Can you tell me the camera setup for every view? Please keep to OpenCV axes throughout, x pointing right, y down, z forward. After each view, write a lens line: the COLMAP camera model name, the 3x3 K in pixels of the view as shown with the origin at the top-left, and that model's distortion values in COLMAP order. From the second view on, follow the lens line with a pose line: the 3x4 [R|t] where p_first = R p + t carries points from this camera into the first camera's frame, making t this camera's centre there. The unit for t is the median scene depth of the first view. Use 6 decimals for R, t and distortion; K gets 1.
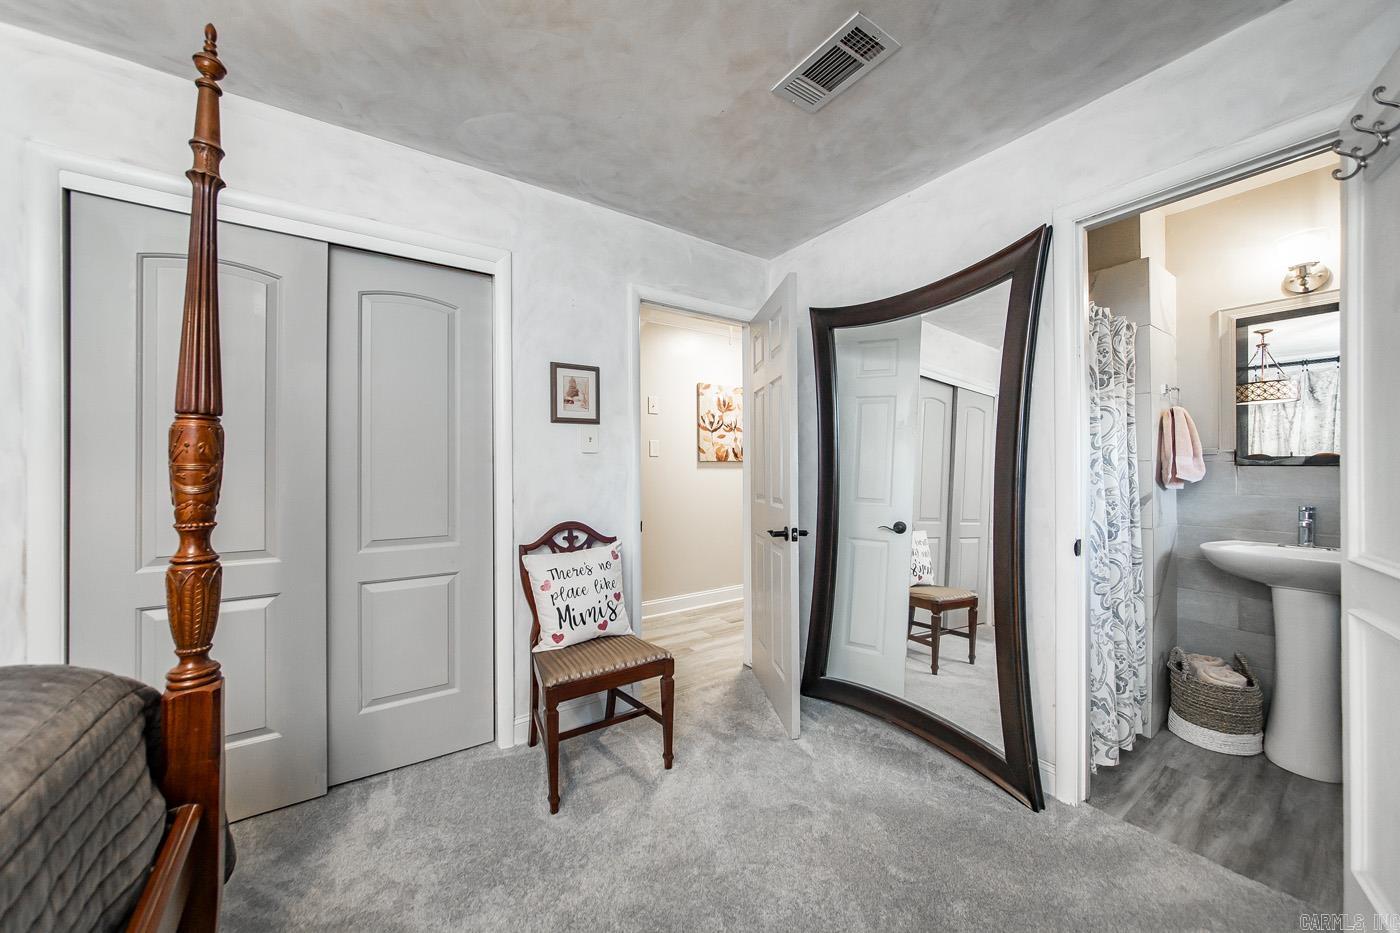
lens RADIAL K [[513.9, 0, 709.0], [0, 513.9, 461.6], [0, 0, 1]] dist [-0.000410, 0.000026]
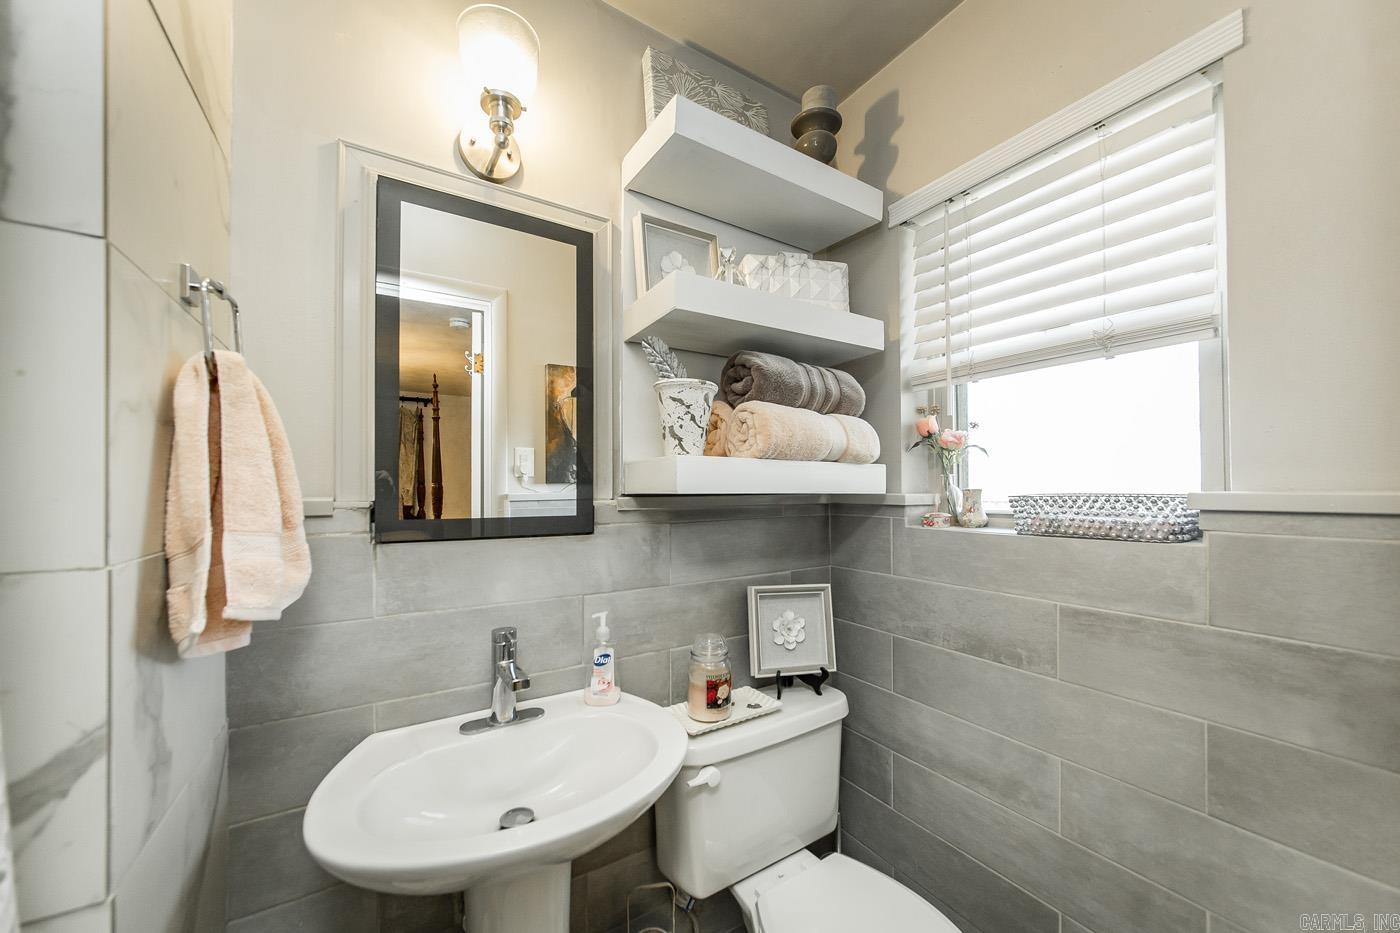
lens RADIAL K [[513.9, 0, 710.2], [0, 513.9, 490.2], [0, 0, 1]] dist [-0.000410, 0.000026]
pose [[0.060192, 0.014872, 0.998076, 0.650743], [0.000641, 0.999888, -0.014938, -0.027821], [-0.998187, 0.001539, 0.060176, 0.724257]]
